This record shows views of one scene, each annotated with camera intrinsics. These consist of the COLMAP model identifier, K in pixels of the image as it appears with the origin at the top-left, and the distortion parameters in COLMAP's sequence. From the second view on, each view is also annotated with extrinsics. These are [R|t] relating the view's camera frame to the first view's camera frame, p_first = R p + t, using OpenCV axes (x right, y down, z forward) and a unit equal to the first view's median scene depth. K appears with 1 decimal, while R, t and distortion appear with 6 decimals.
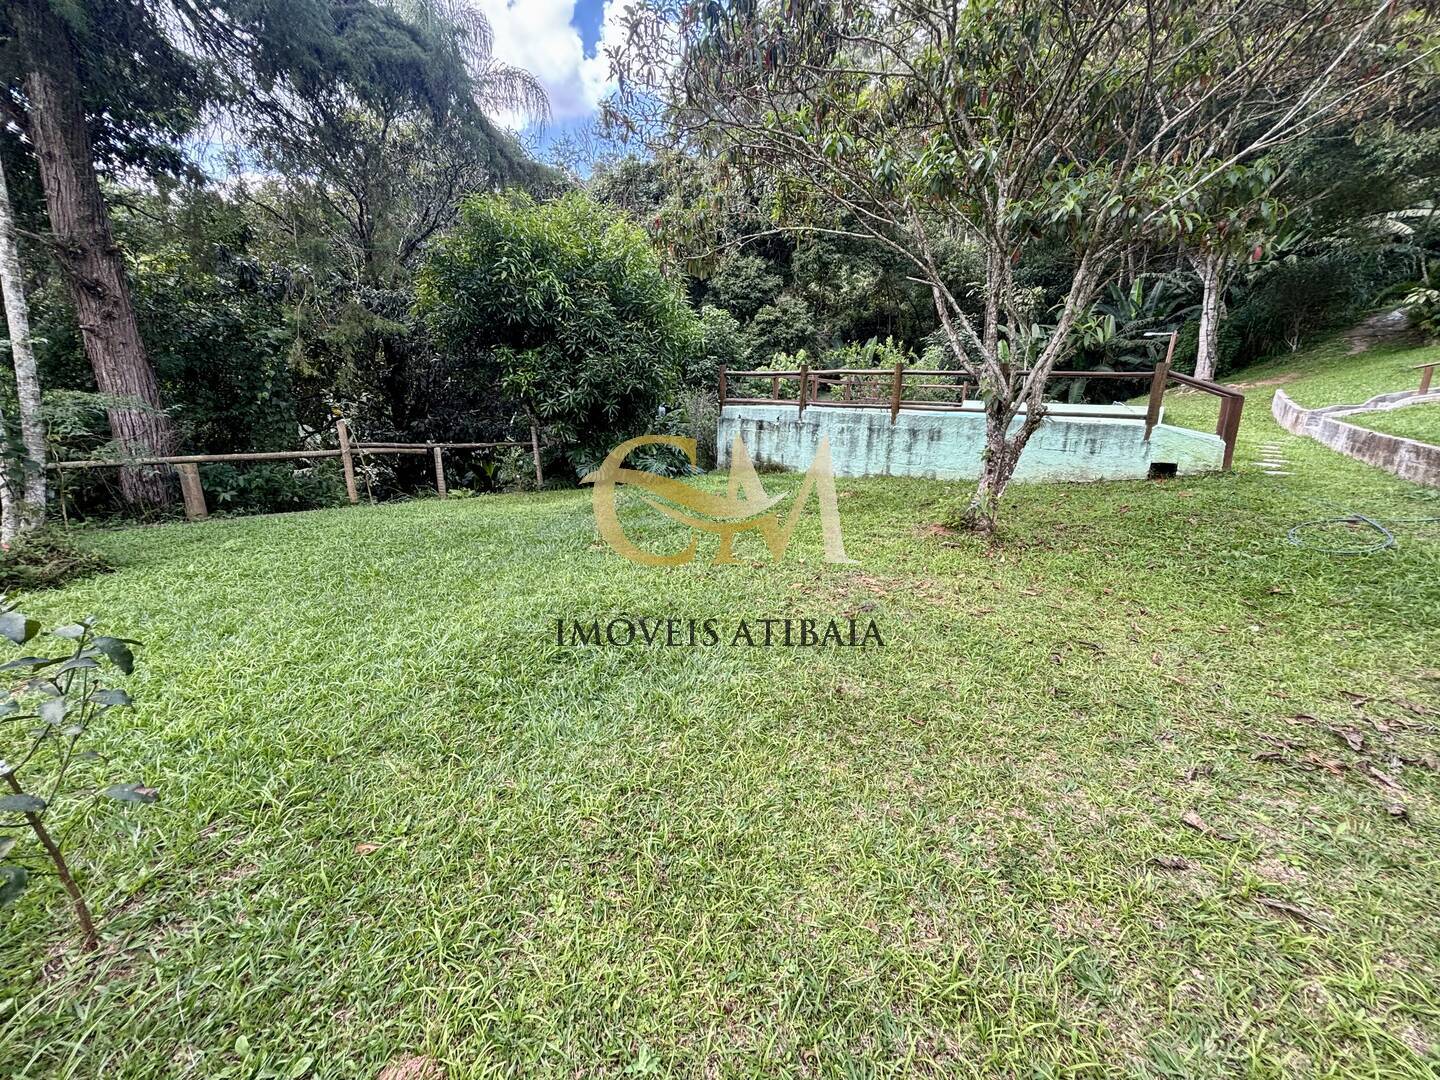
lens RADIAL K [[579.0, 0, 721.4], [0, 579.0, 539.7], [0, 0, 1]] dist [-0.001665, 0.001121]
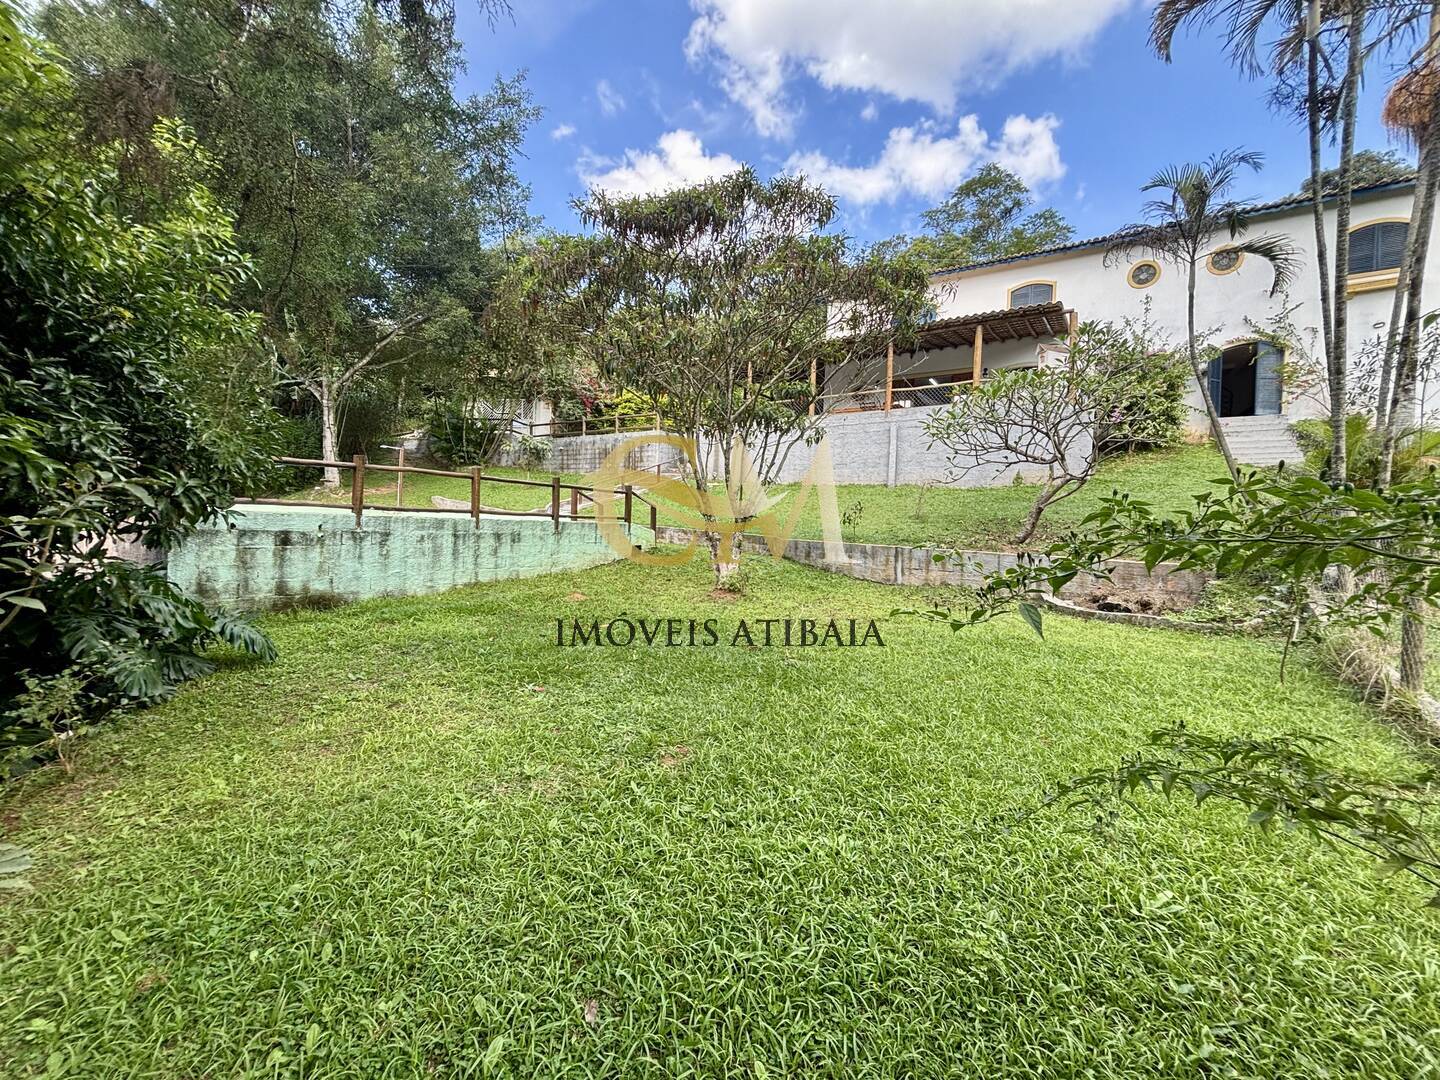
lens RADIAL K [[579.0, 0, 716.2], [0, 579.0, 538.1], [0, 0, 1]] dist [-0.001665, 0.001121]
pose [[-0.029290, -0.047918, 0.998422, -0.616855], [0.212436, 0.975733, 0.053061, -0.139938], [-0.976736, 0.213654, -0.018400, 0.586502]]
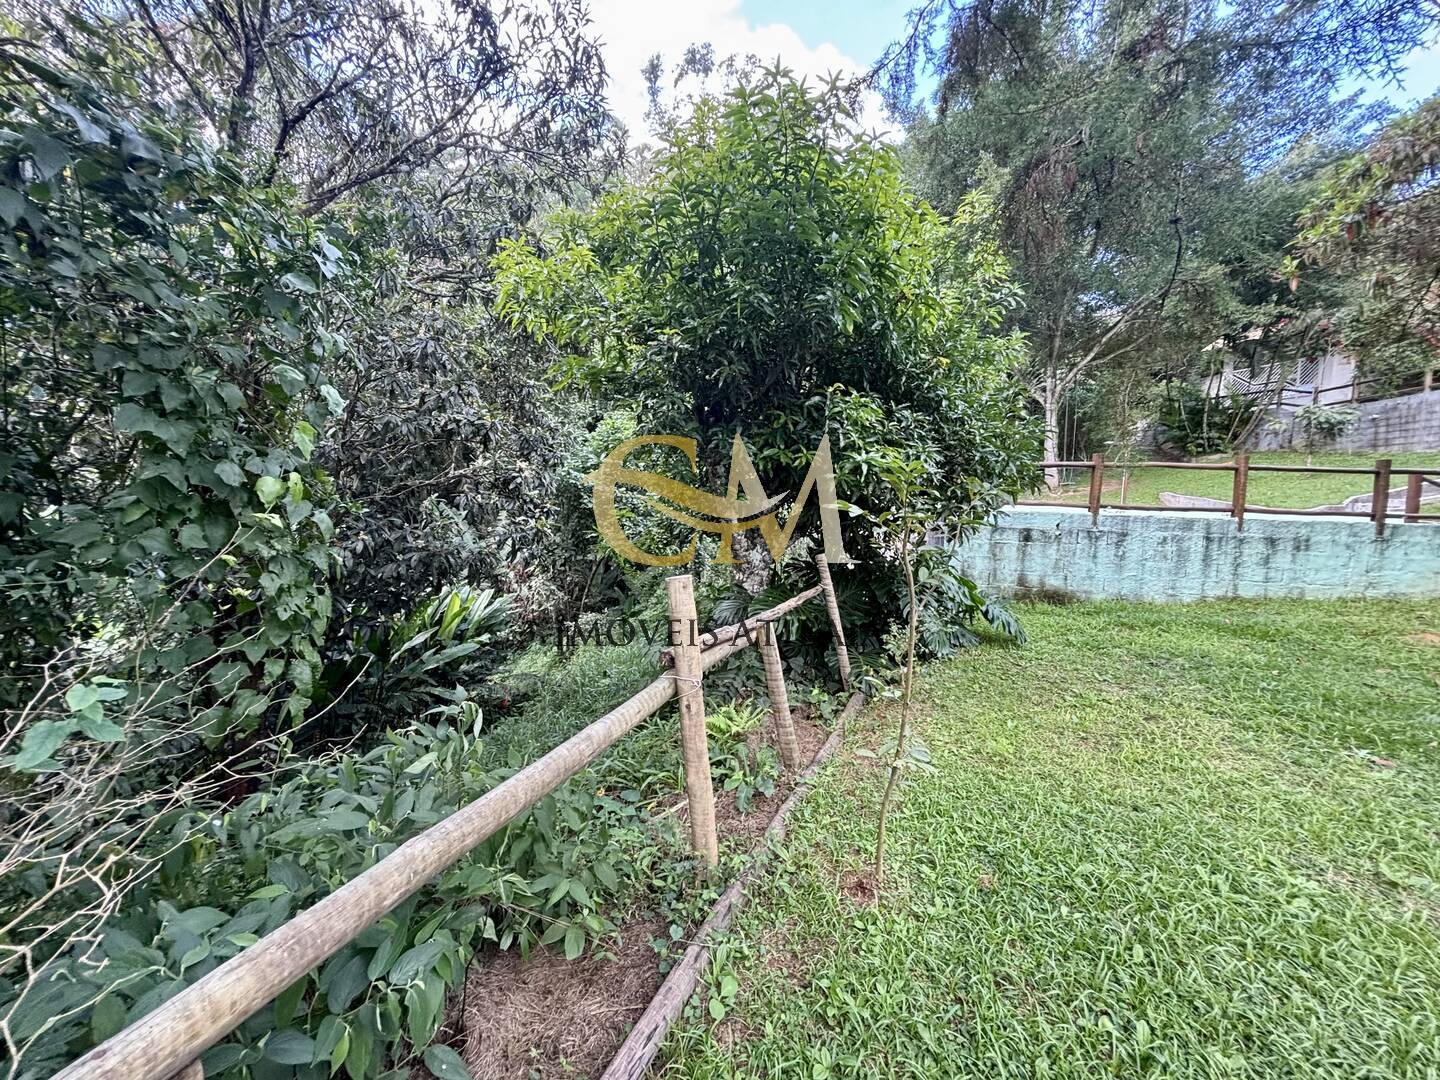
lens RADIAL K [[579.0, 0, 716.9], [0, 579.0, 538.0], [0, 0, 1]] dist [-0.001665, 0.001121]
pose [[0.874023, -0.028057, 0.485074, -0.637650], [0.109675, 0.983958, -0.140704, -0.146309], [-0.473345, 0.176179, 0.863079, 0.612905]]
